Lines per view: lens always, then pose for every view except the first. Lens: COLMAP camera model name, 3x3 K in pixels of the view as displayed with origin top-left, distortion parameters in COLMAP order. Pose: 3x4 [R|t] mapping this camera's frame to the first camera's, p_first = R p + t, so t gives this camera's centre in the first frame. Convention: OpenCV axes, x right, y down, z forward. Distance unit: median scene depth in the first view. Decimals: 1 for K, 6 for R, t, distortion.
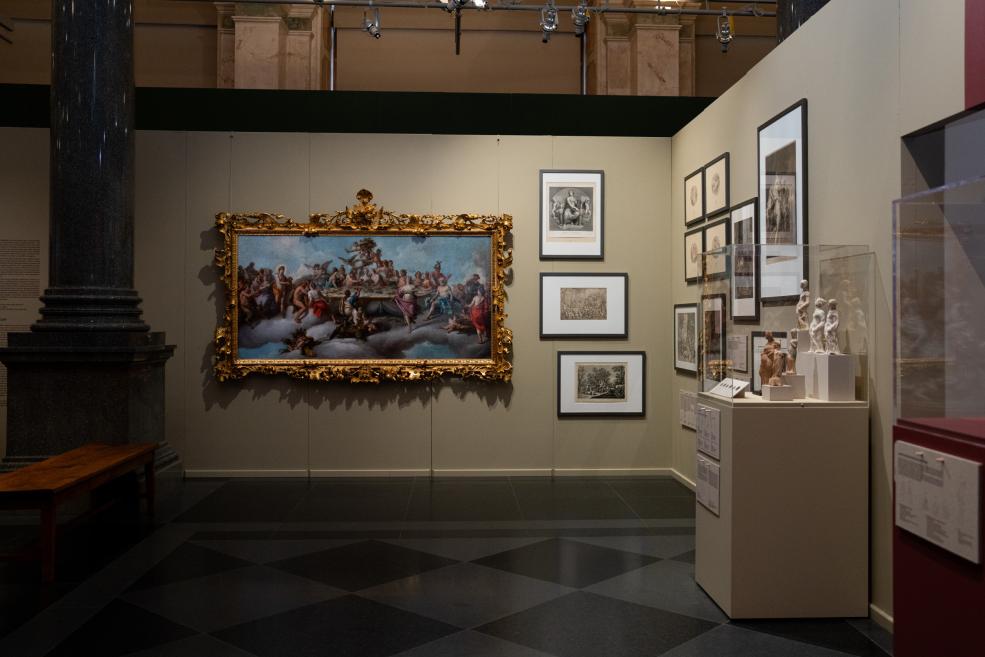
lens RADIAL K [[941.4, 0, 493.1], [0, 941.4, 311.6], [0, 0, 1]] dist [-0.009333, 0.000782]
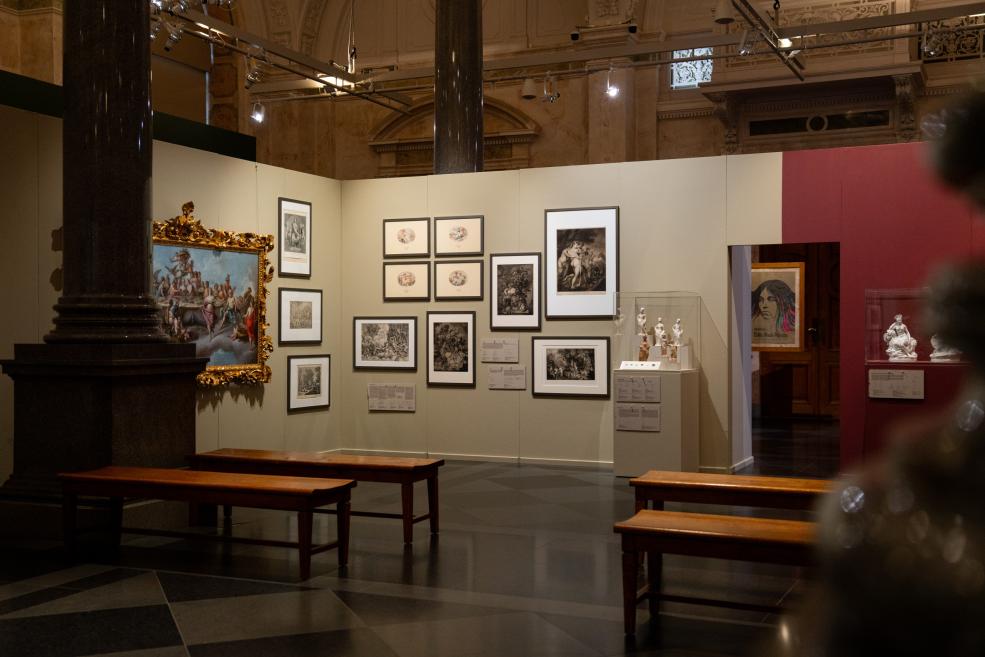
lens RADIAL K [[1163.3, 0, 492.5], [0, 1163.3, 328.5], [0, 0, 1]] dist [0.103313, 0.005591]
pose [[0.471630, -0.000928, 0.881796, -1.095315], [-0.009227, 0.999939, 0.005988, -0.002461], [-0.881748, -0.010961, 0.471593, 0.102693]]
